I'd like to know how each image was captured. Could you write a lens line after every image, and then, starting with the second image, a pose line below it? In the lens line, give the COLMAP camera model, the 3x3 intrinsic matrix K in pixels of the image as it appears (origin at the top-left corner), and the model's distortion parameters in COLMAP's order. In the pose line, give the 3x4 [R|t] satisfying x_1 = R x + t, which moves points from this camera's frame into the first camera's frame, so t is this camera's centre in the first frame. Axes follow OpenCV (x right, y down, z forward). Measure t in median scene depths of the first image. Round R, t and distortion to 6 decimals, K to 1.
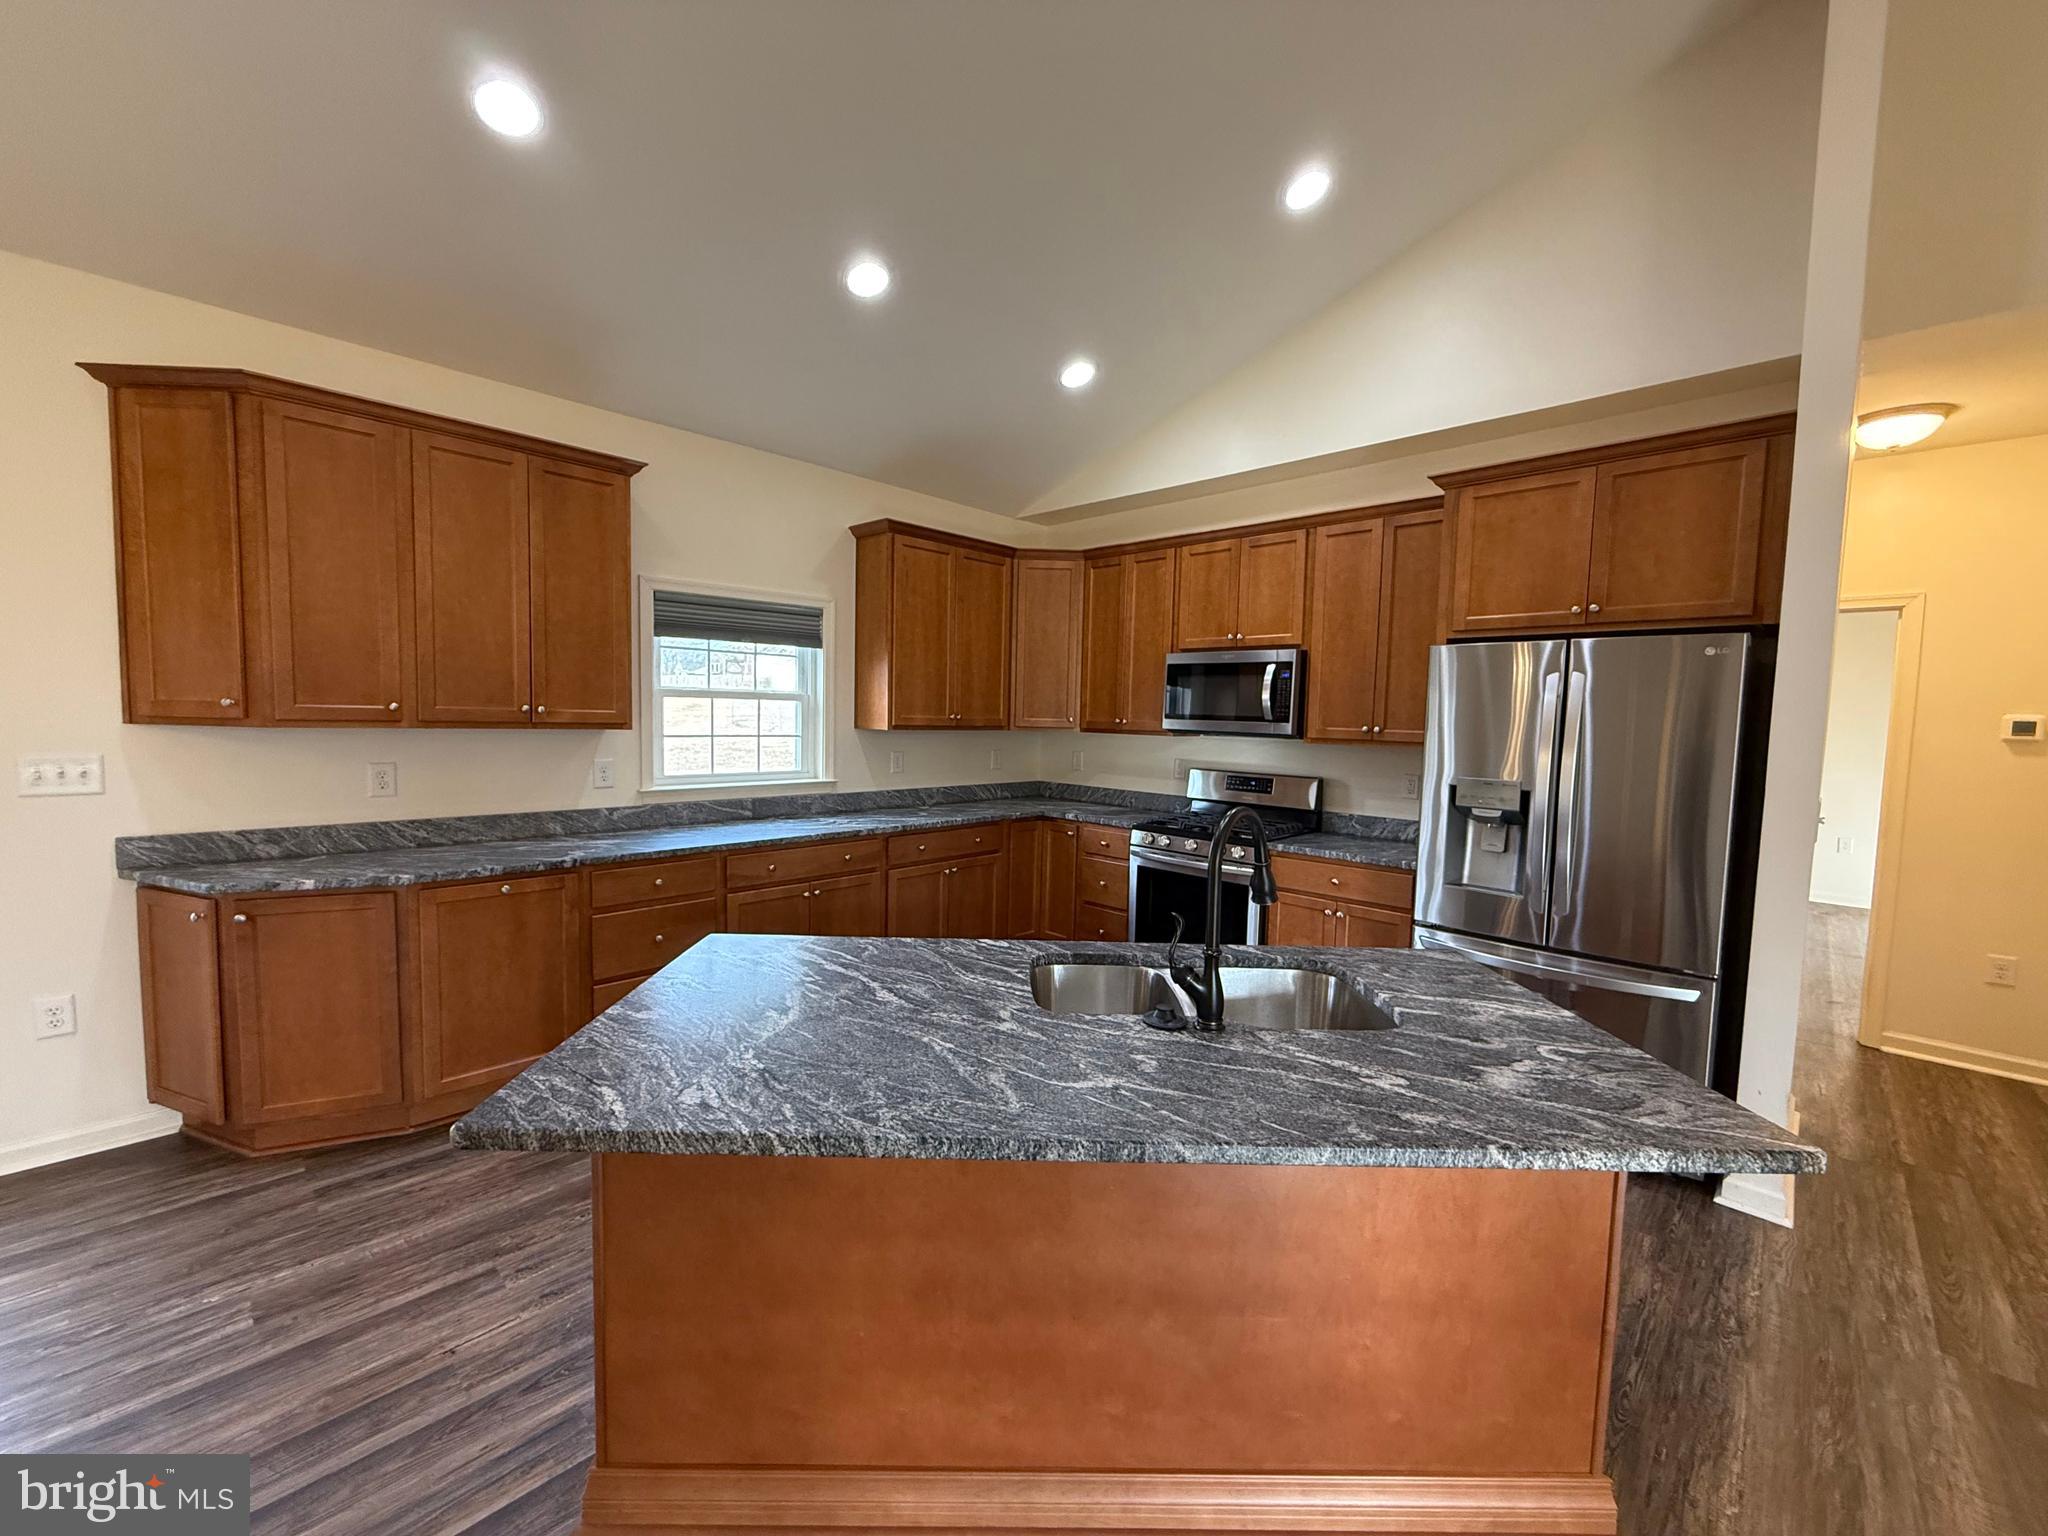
lens RADIAL K [[815.8, 0, 1014.4], [0, 815.8, 773.4], [0, 0, 1]] dist [-0.002008, 0.000743]
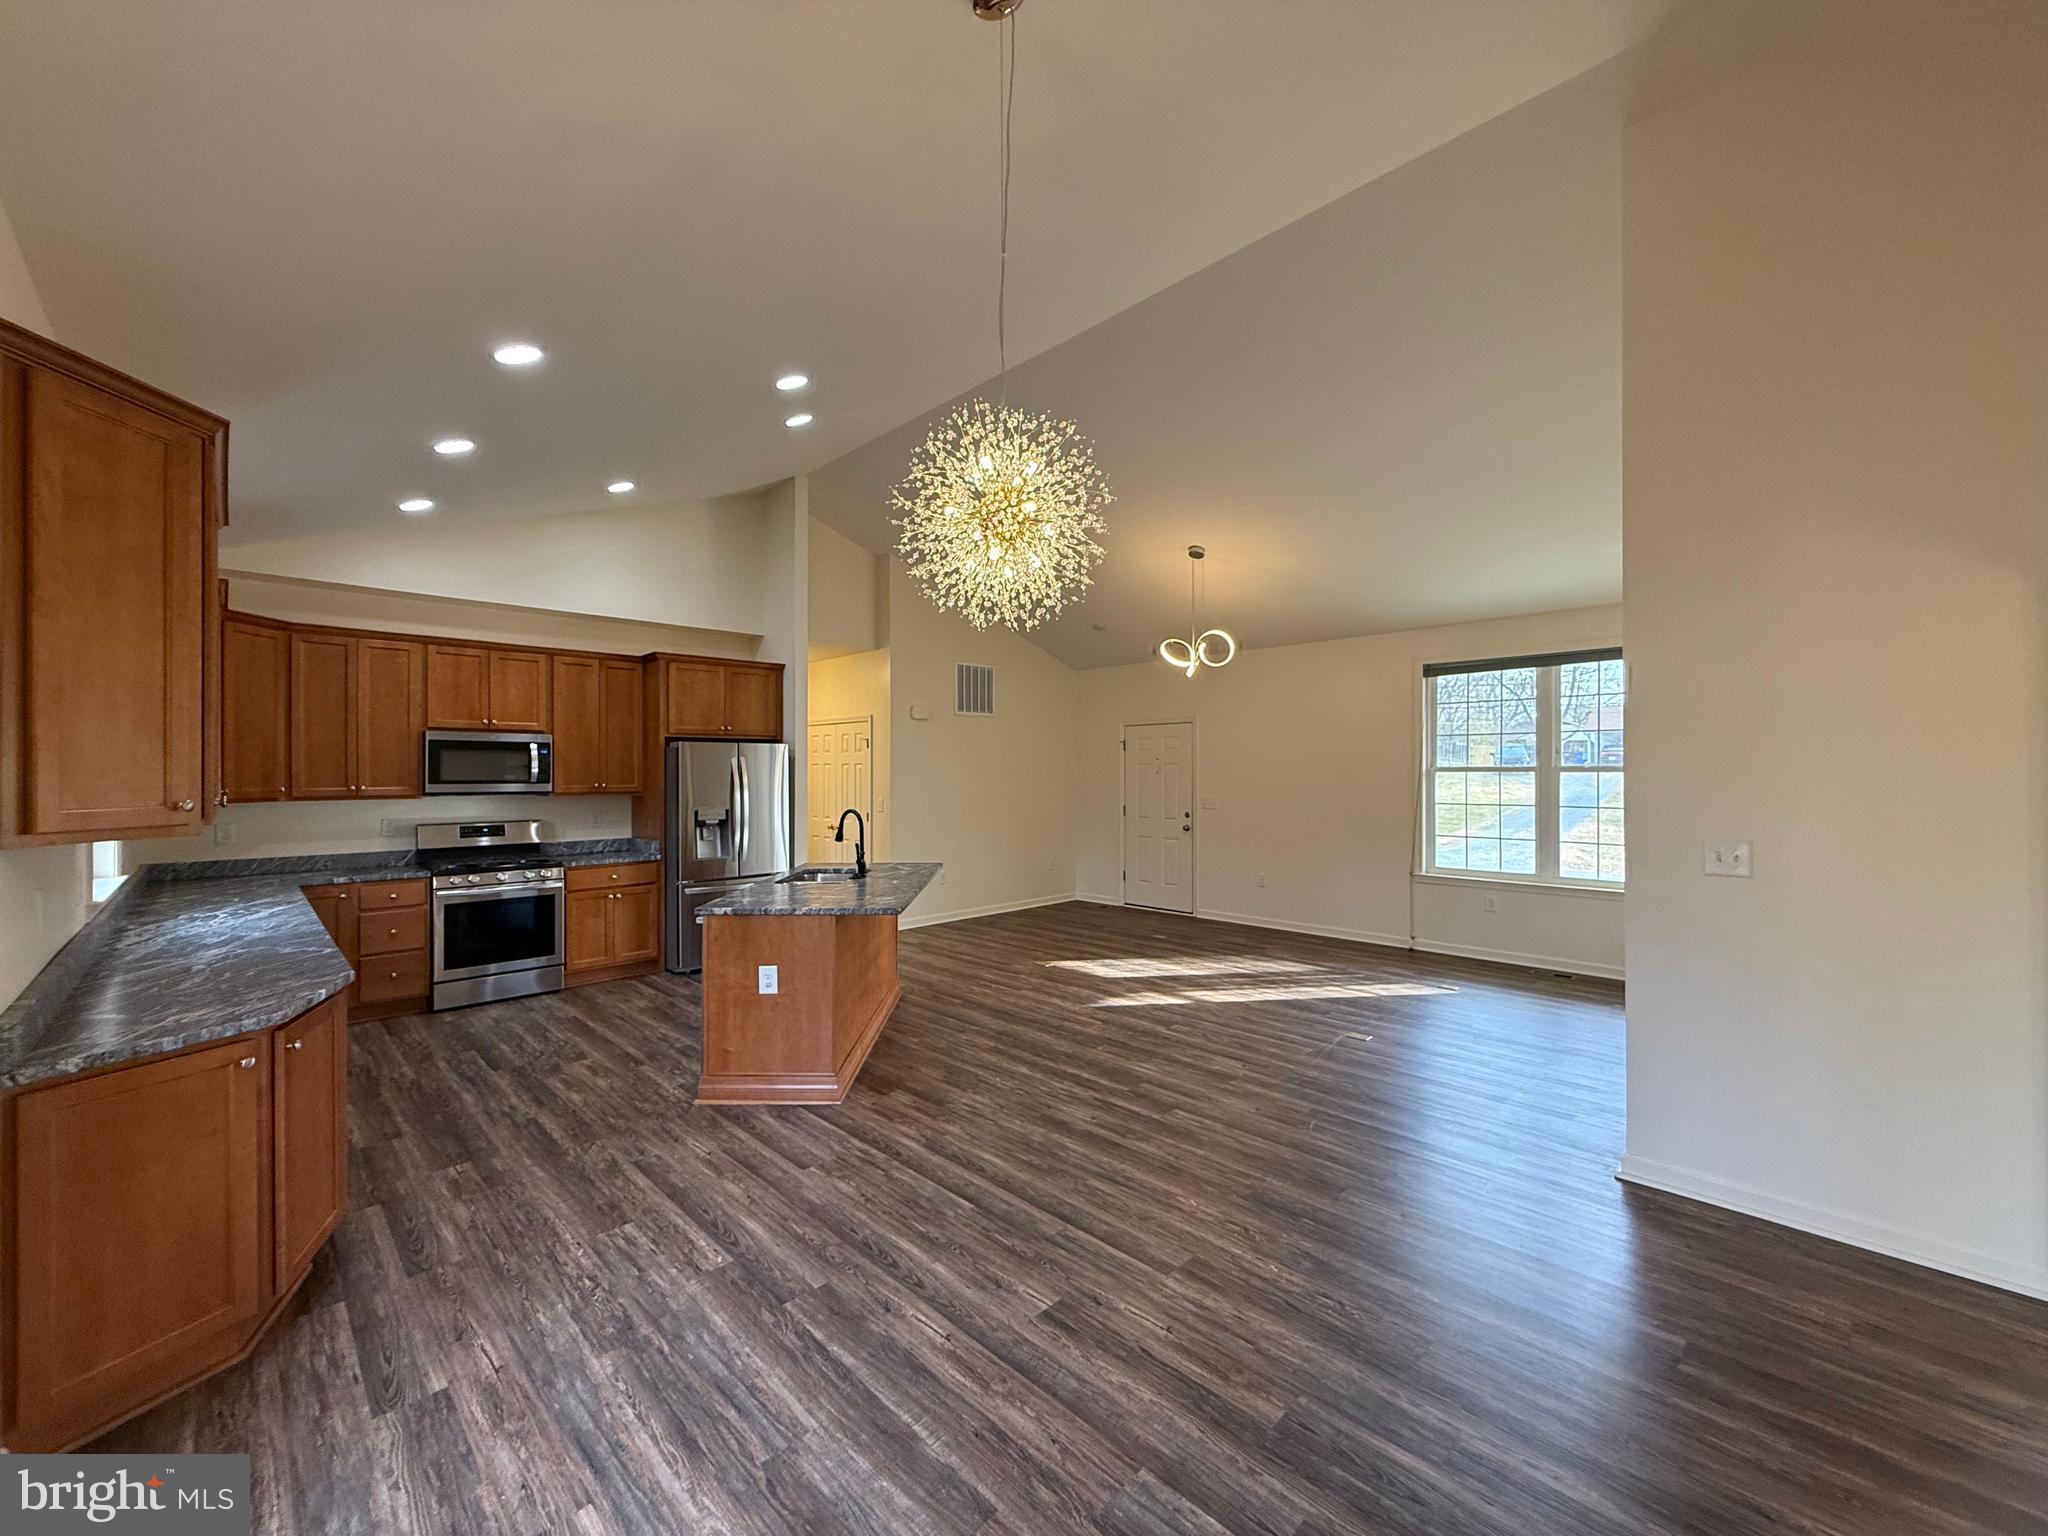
lens RADIAL K [[815.8, 0, 1017.8], [0, 815.8, 763.8], [0, 0, 1]] dist [-0.002008, 0.000743]
pose [[0.020440, -0.014006, 0.999693, -1.502528], [0.079968, 0.996721, 0.012330, -0.062506], [-0.996588, 0.079692, 0.021493, 0.141546]]
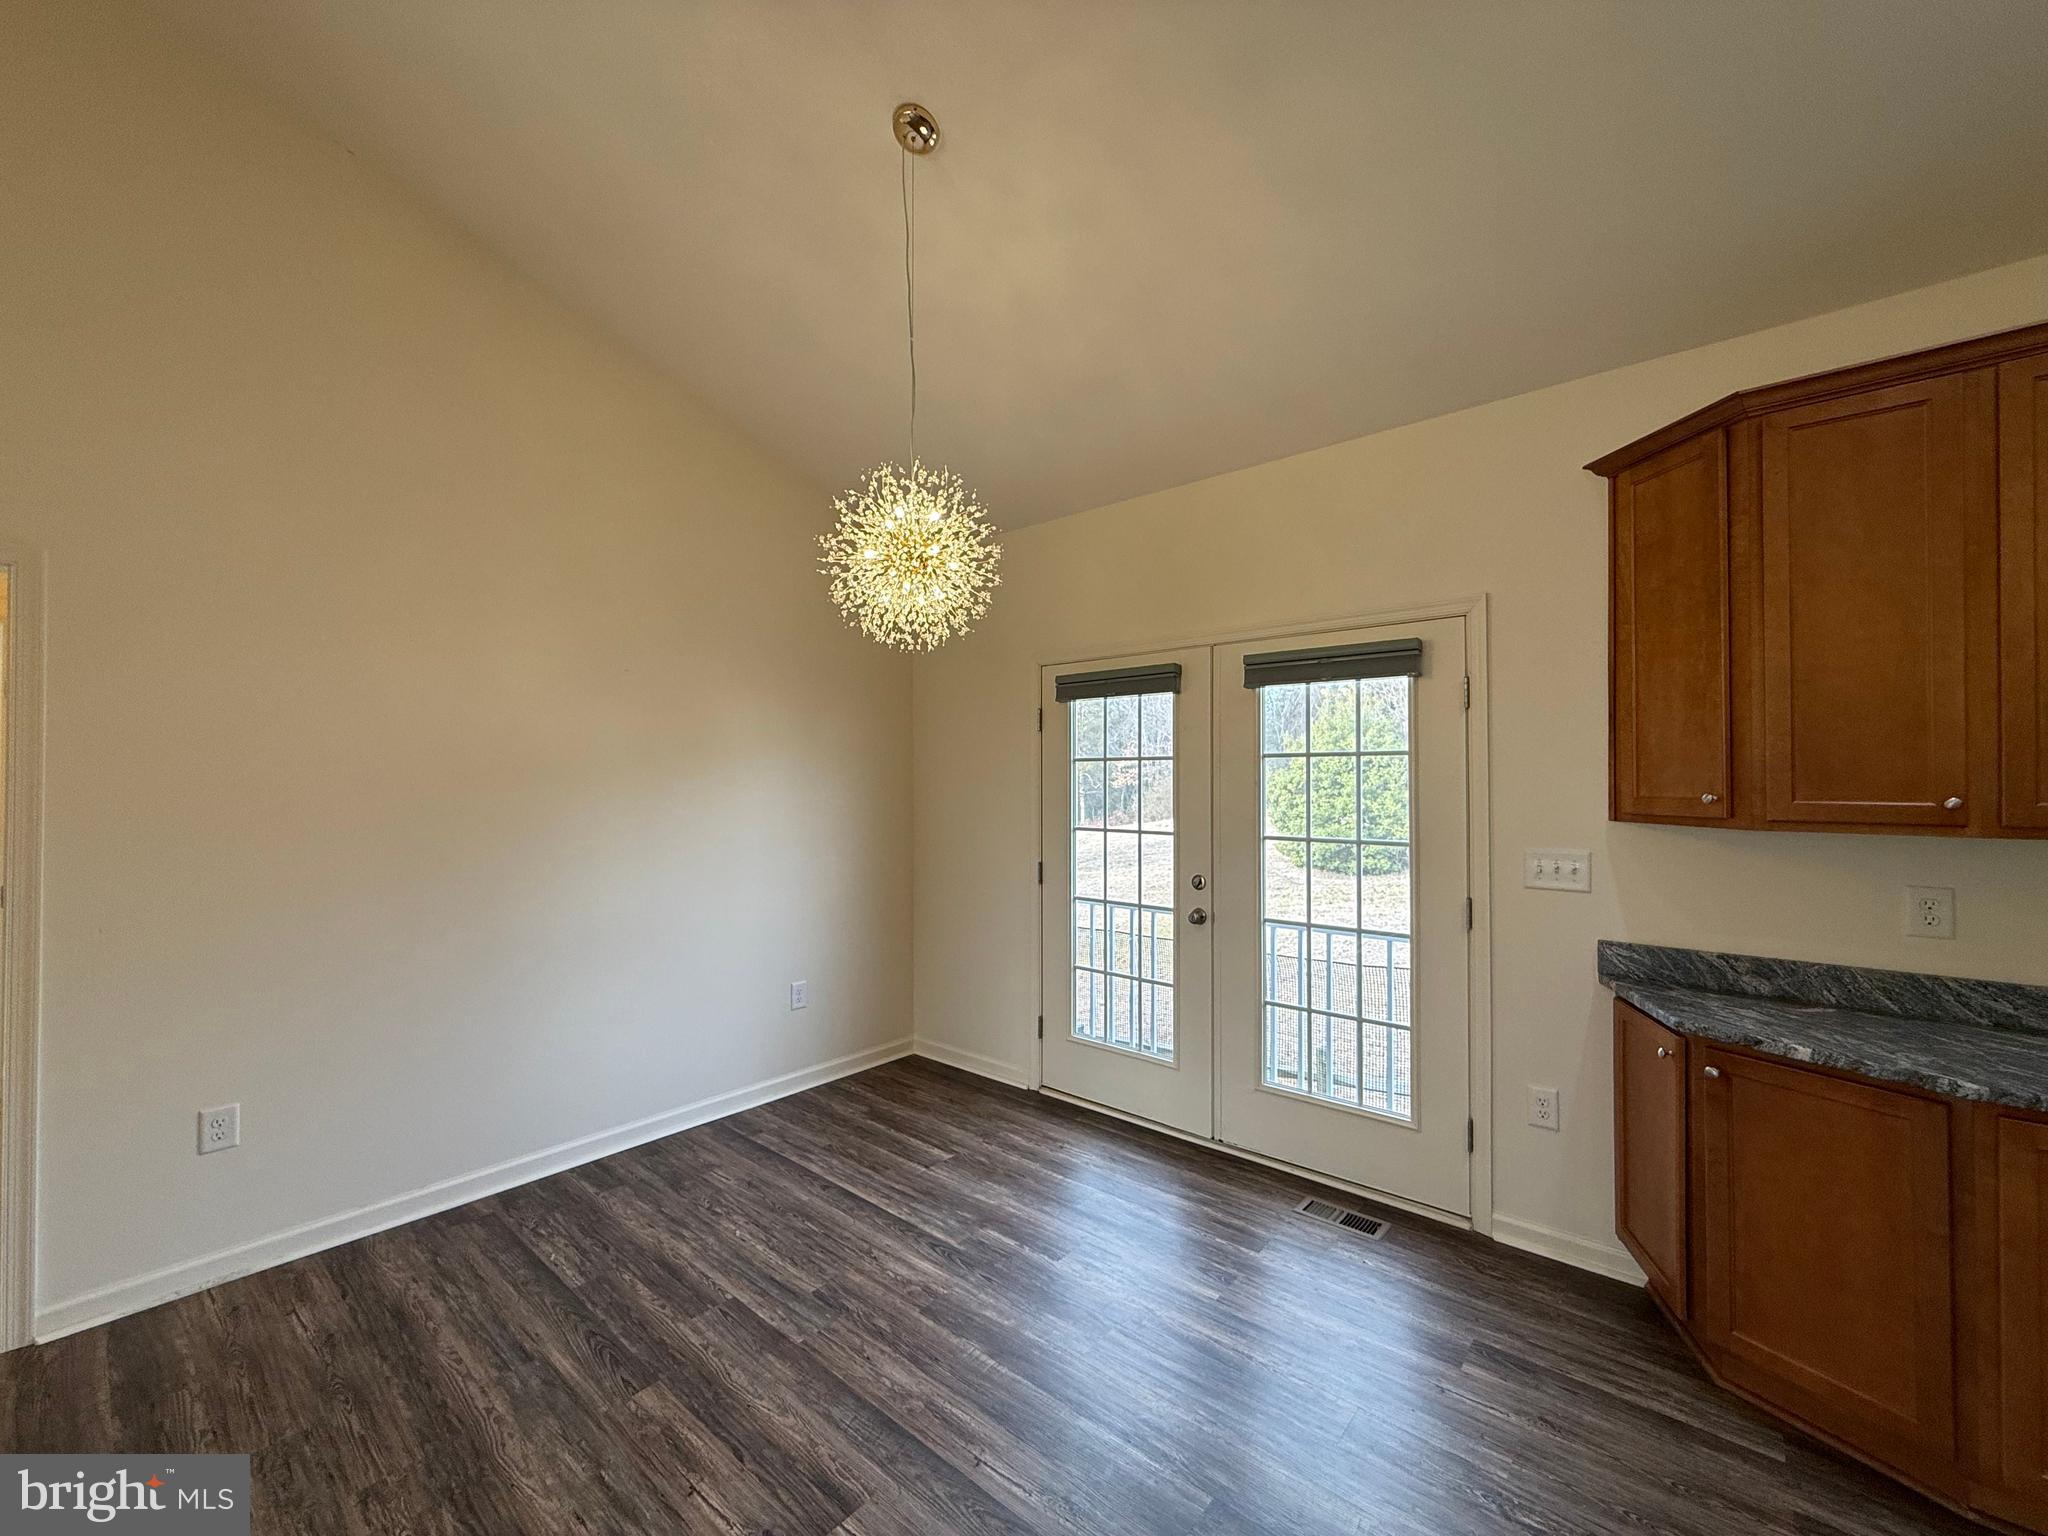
lens RADIAL K [[815.8, 0, 1021.3], [0, 815.8, 767.3], [0, 0, 1]] dist [-0.002008, 0.000743]
pose [[0.070124, -0.040839, -0.996702, -0.163095], [-0.075330, 0.996092, -0.046114, -0.023968], [0.994690, 0.078316, 0.066773, 0.213144]]
